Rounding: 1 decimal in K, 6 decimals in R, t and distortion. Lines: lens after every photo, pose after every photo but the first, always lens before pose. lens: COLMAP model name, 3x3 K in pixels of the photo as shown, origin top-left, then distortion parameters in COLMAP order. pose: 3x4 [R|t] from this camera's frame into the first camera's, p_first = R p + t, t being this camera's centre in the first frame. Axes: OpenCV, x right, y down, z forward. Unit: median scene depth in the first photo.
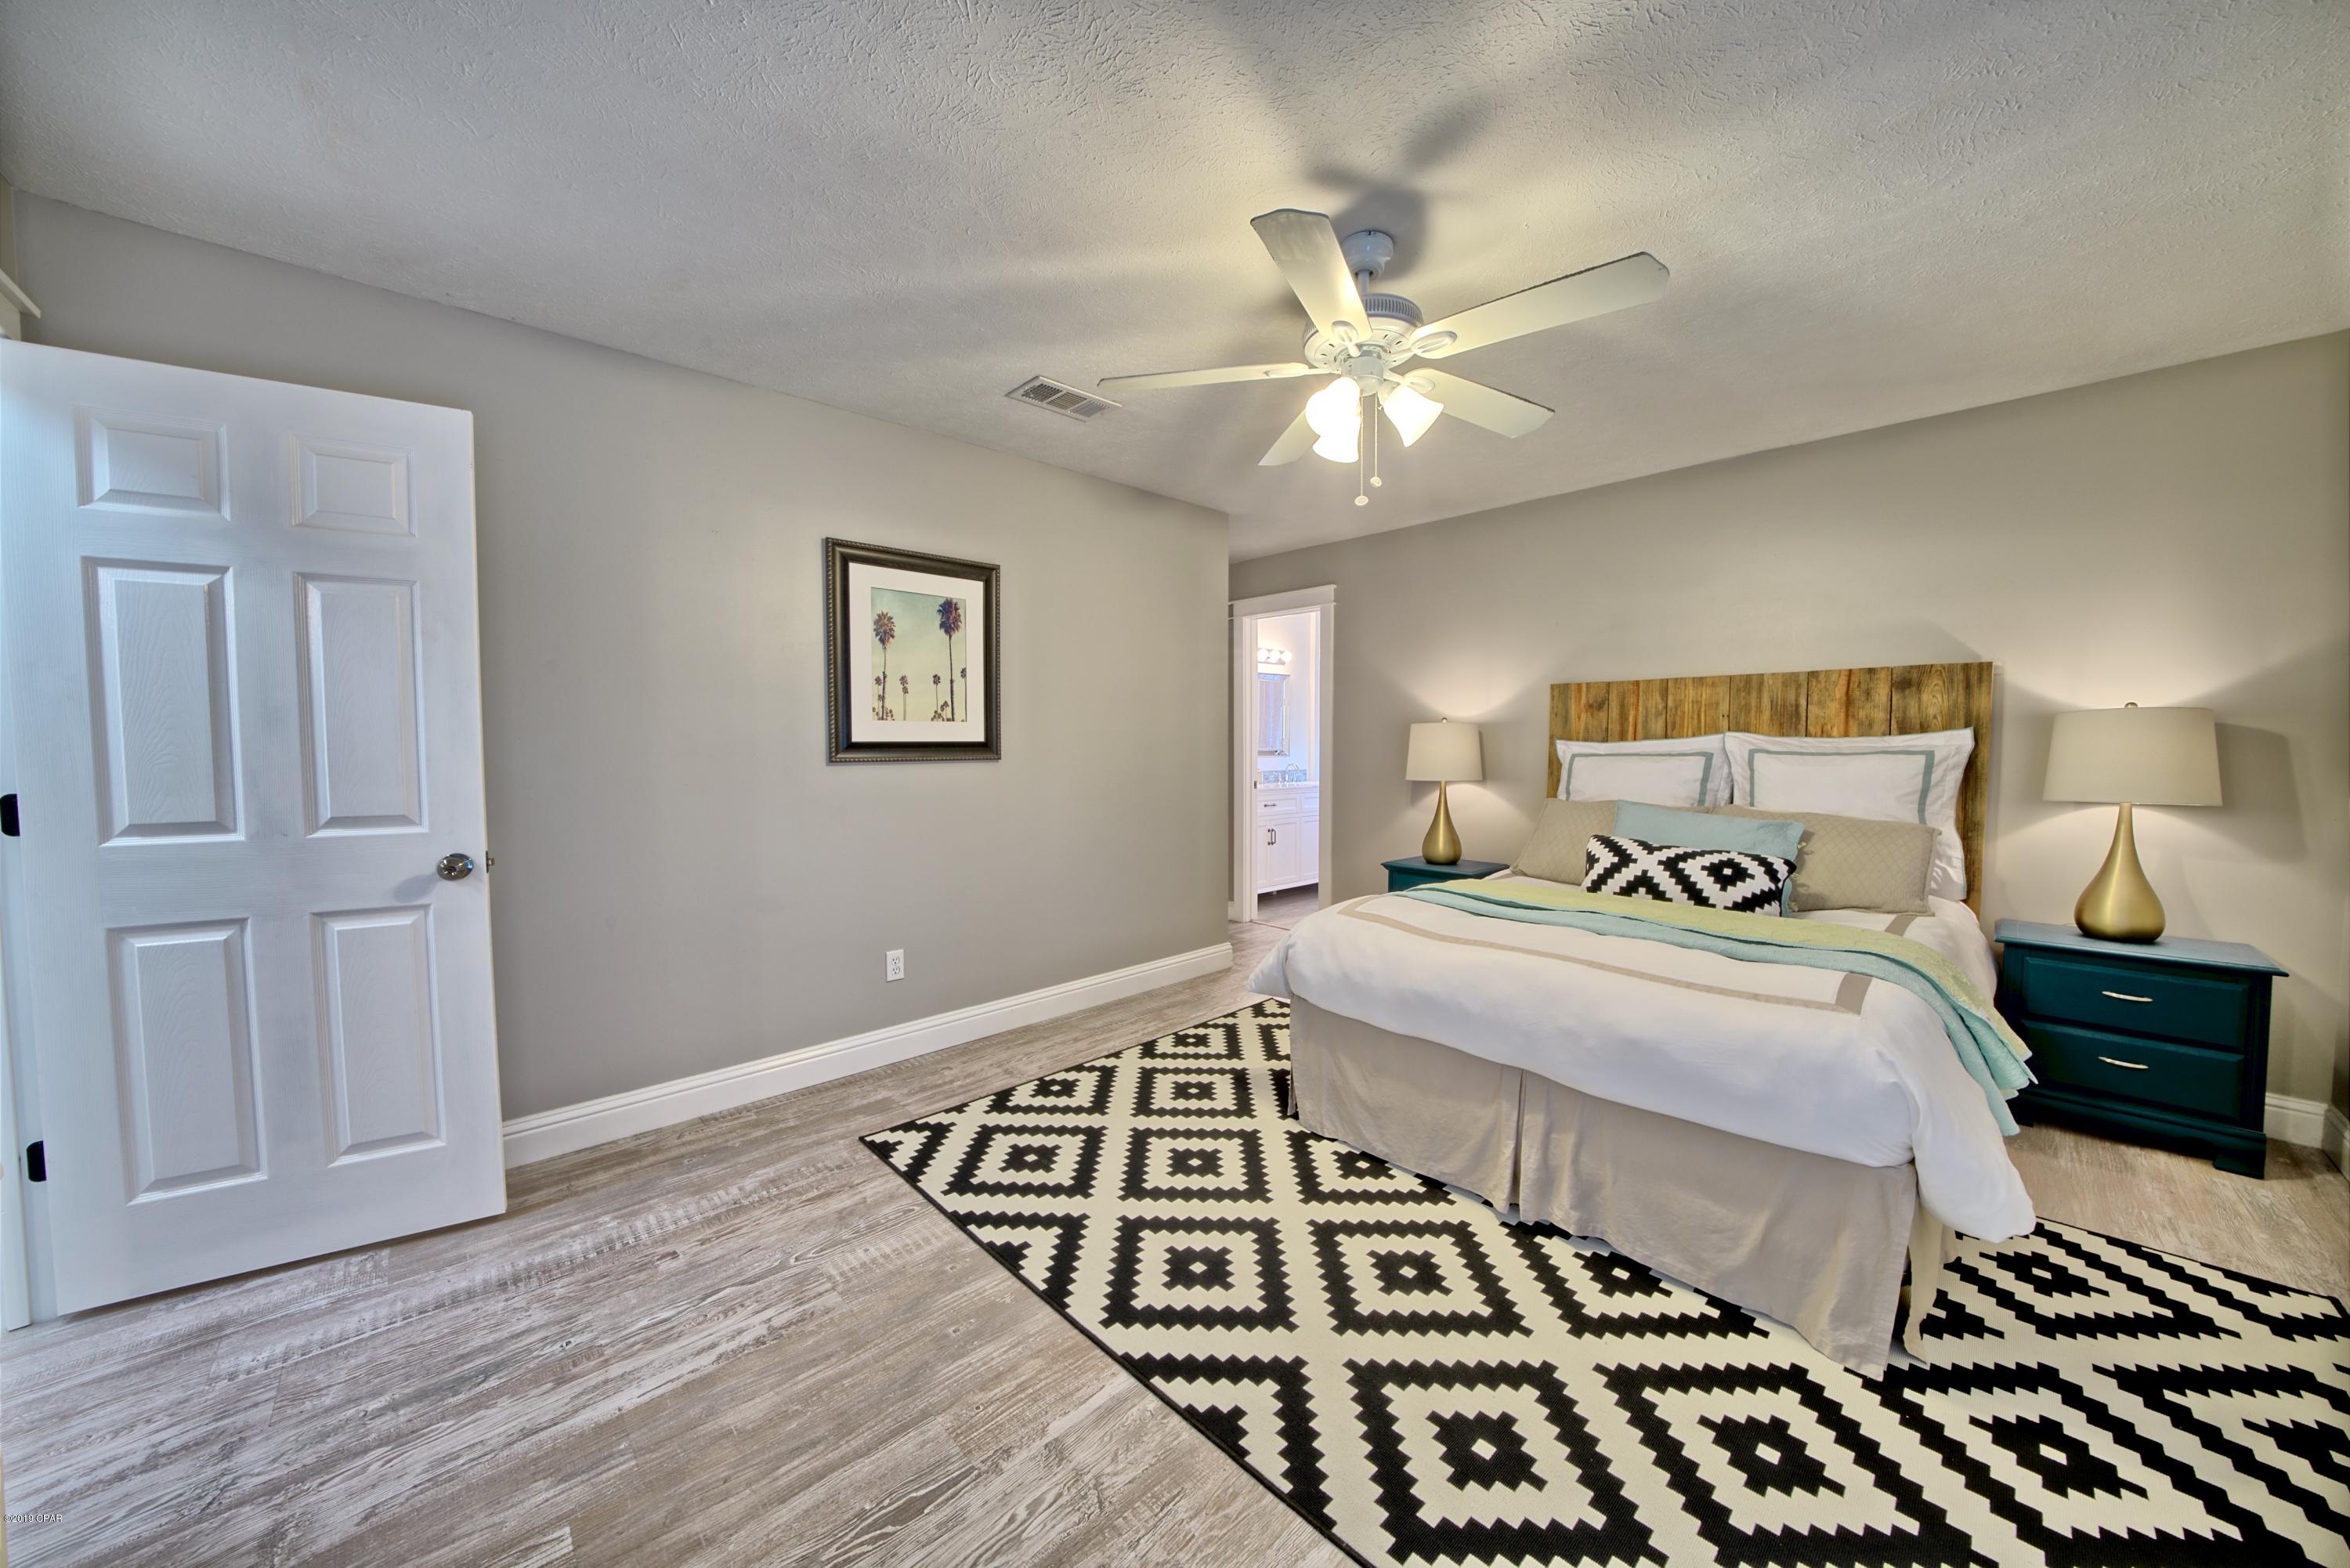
lens RADIAL K [[812.1, 0, 1169.8], [0, 812.1, 782.6], [0, 0, 1]] dist [-0.020142, 0.000177]
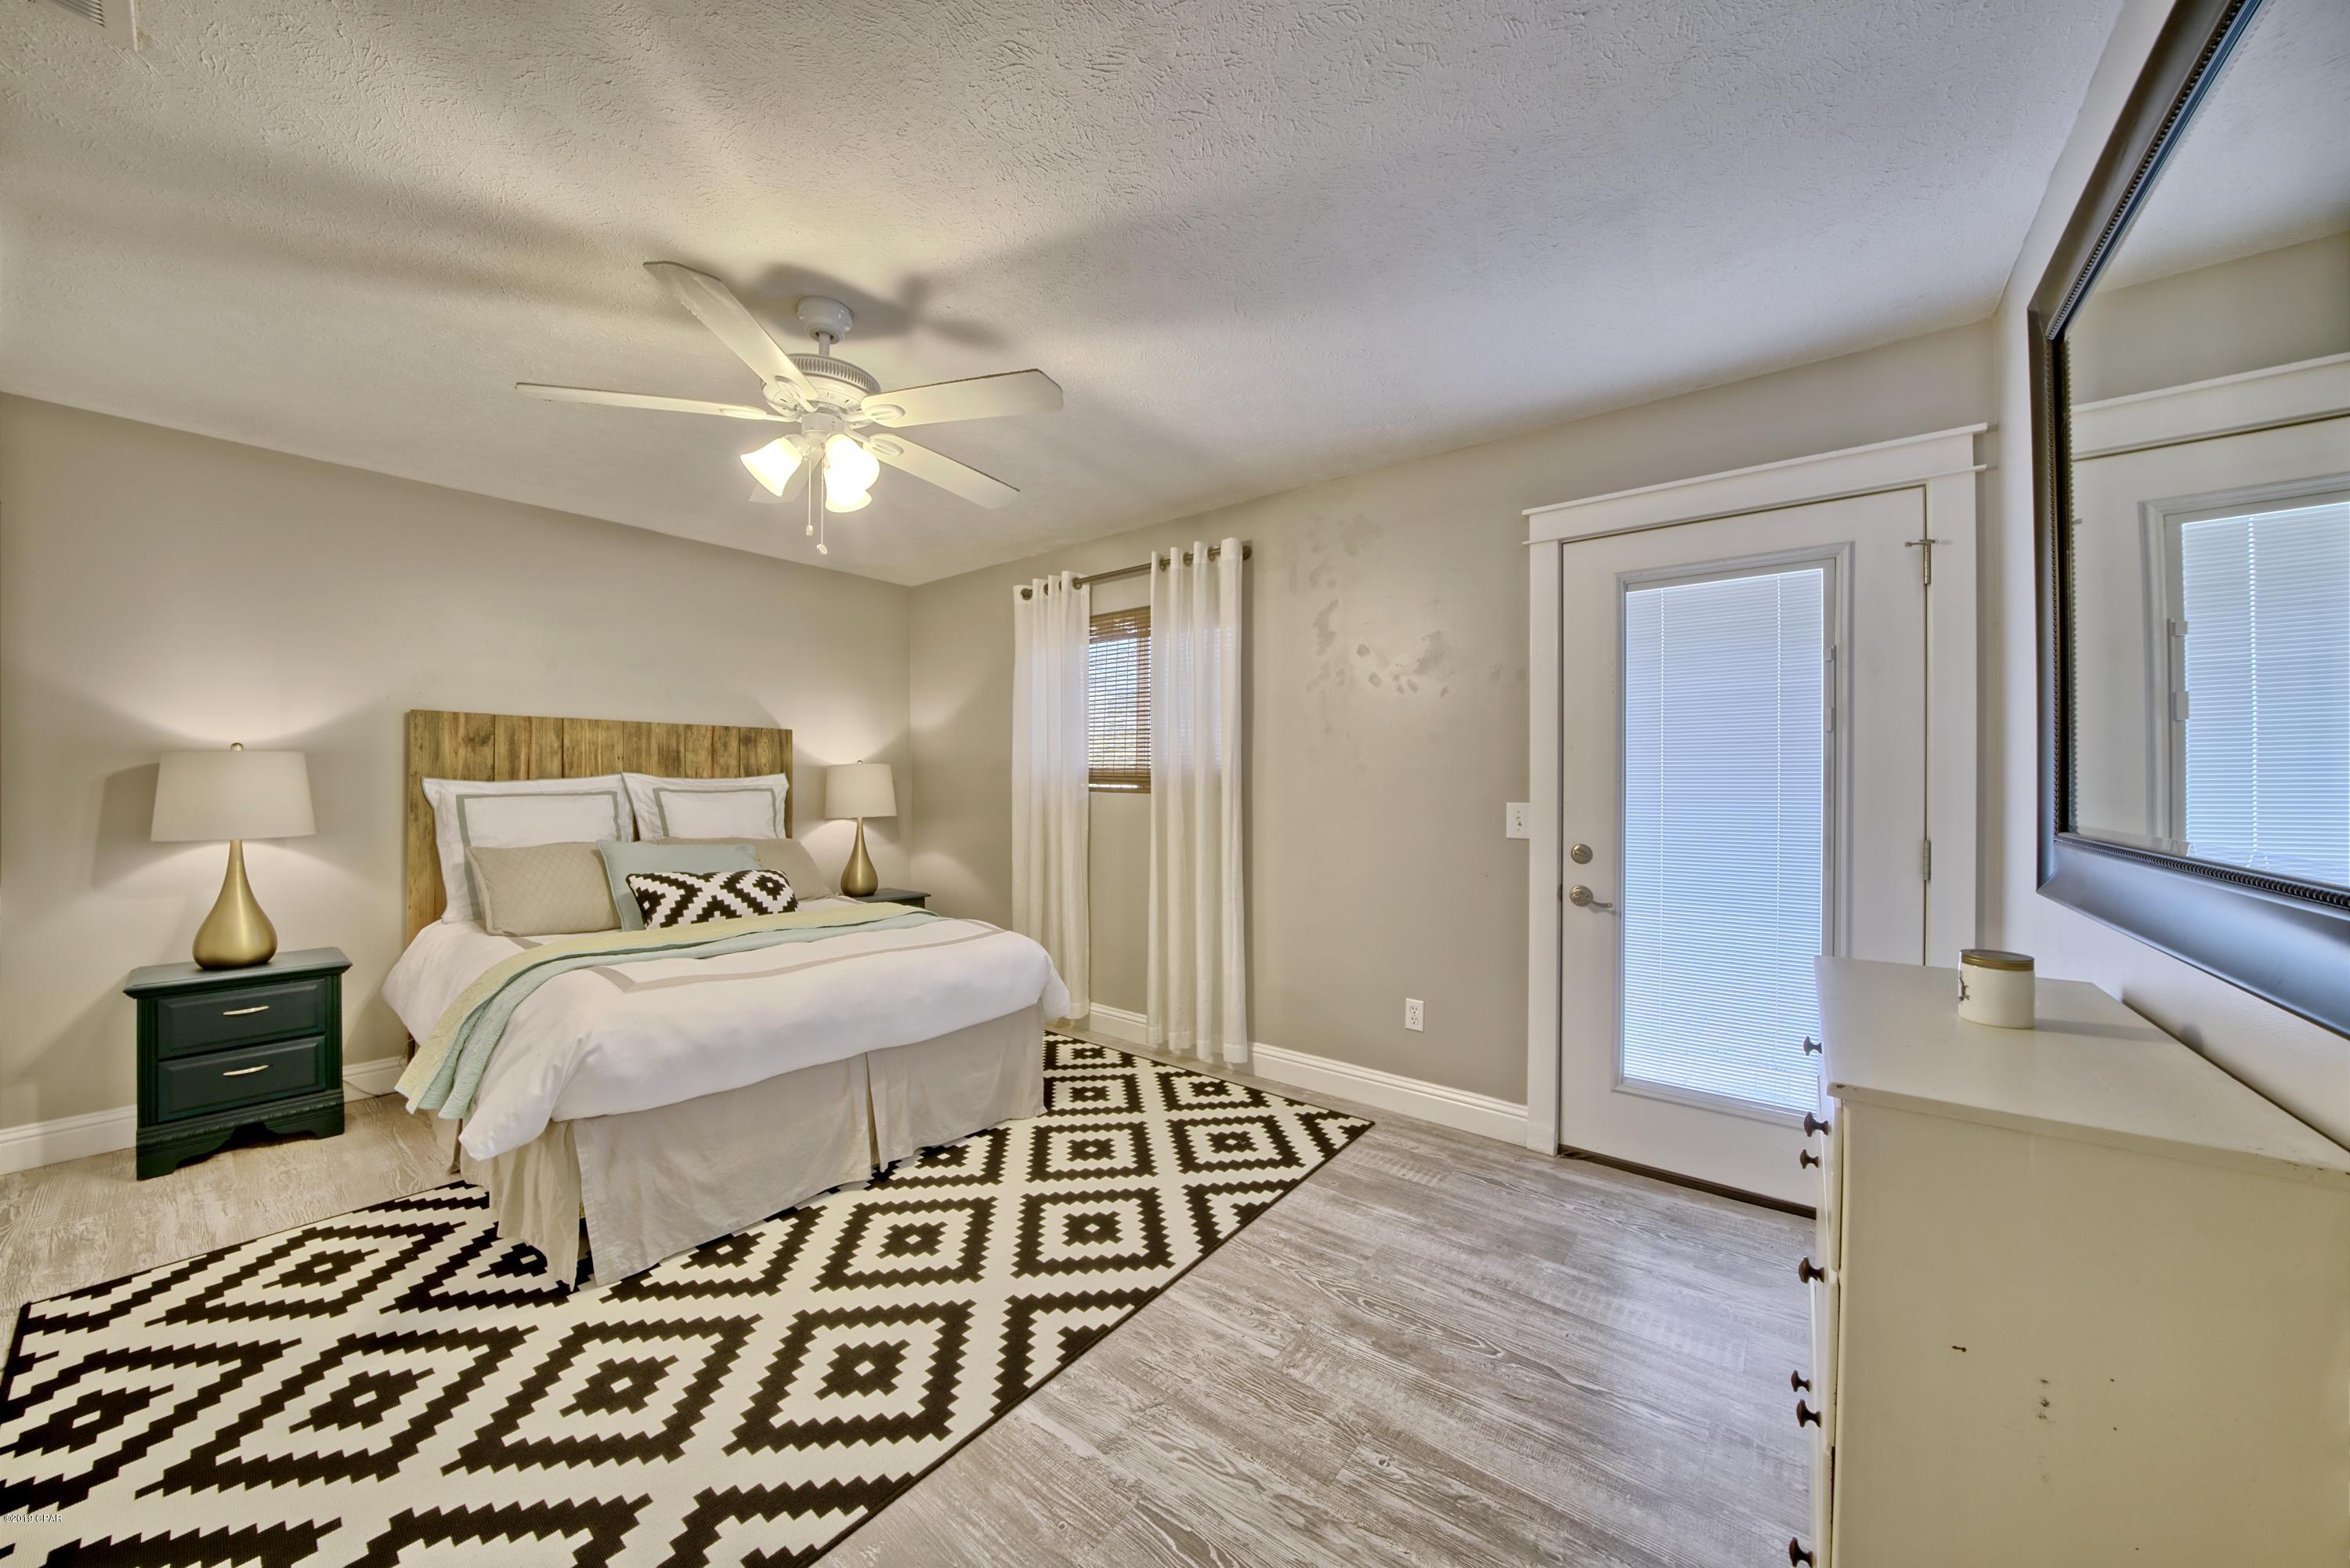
lens RADIAL K [[812.1, 0, 1169.8], [0, 812.1, 782.6], [0, 0, 1]] dist [-0.020142, 0.000177]
pose [[-0.145617, 0.003305, 0.989336, -0.723062], [0.045223, 0.998971, 0.003319, -0.028093], [-0.988307, 0.045224, -0.145616, 0.618381]]
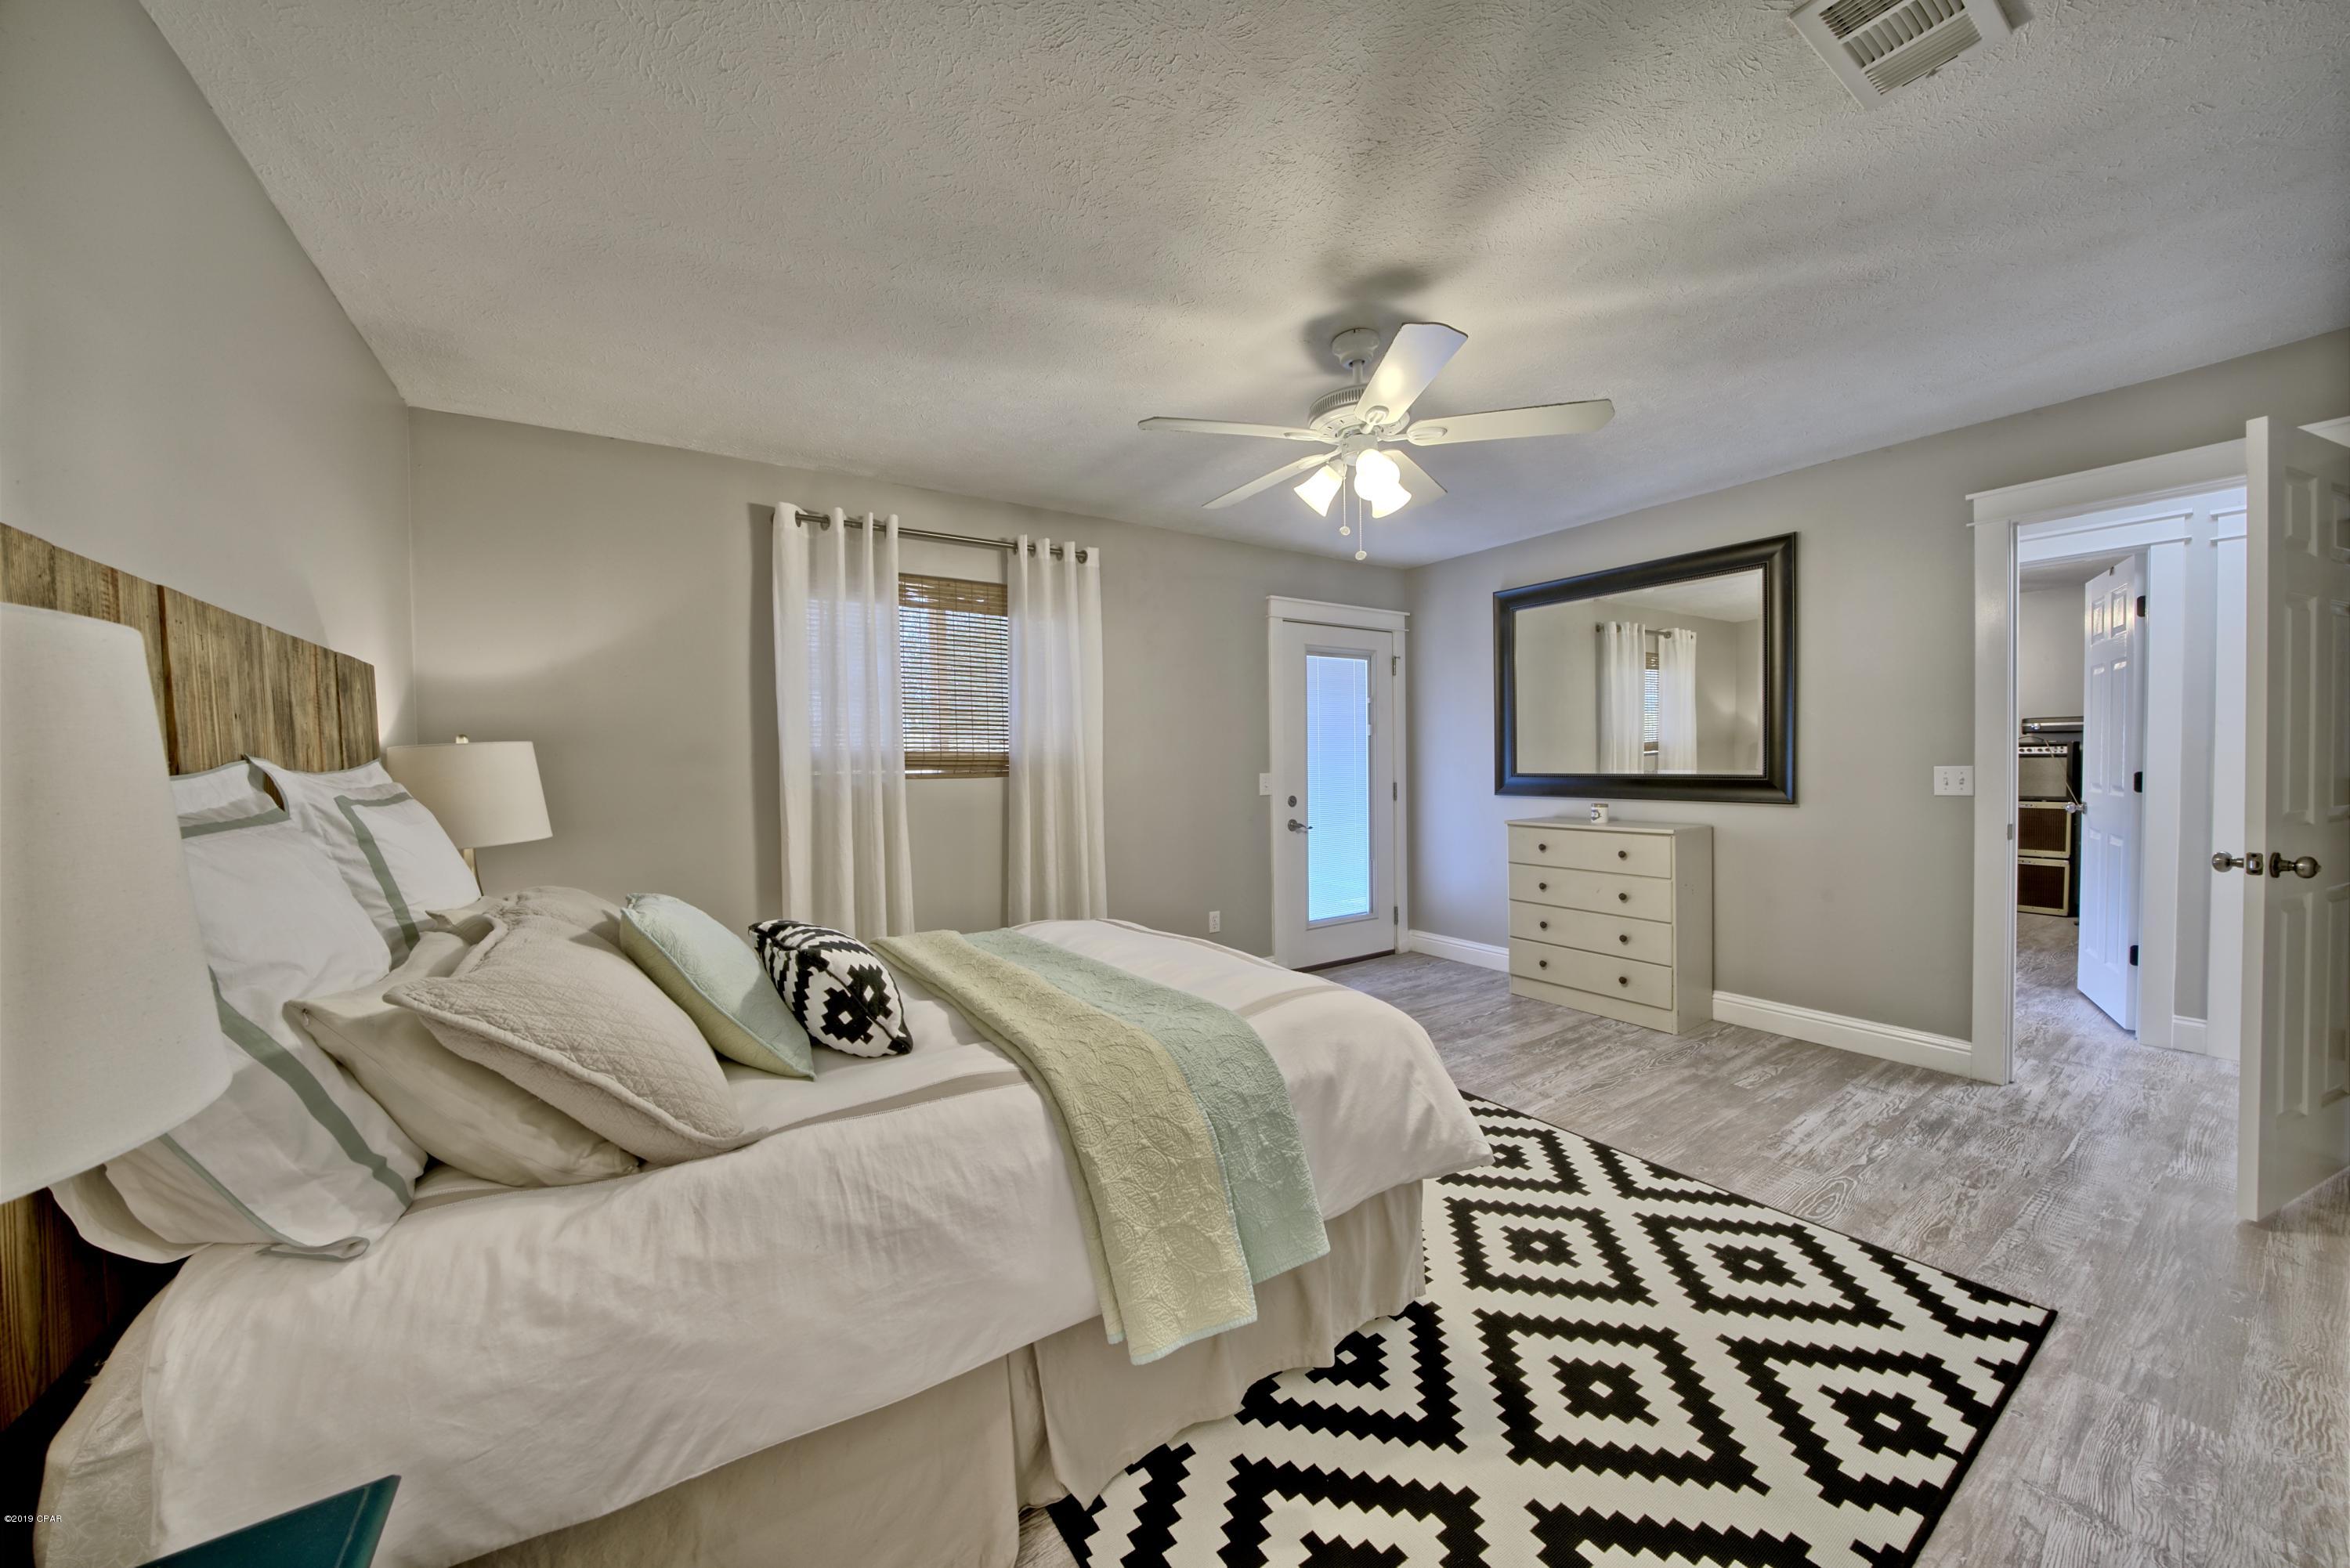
lens RADIAL K [[812.1, 0, 1169.8], [0, 812.1, 782.6], [0, 0, 1]] dist [-0.020142, 0.000177]
pose [[-0.984735, 0.016627, 0.173265, 0.265149], [0.029579, 0.996934, 0.072439, -0.096624], [-0.171530, 0.076458, -0.982208, 1.892575]]
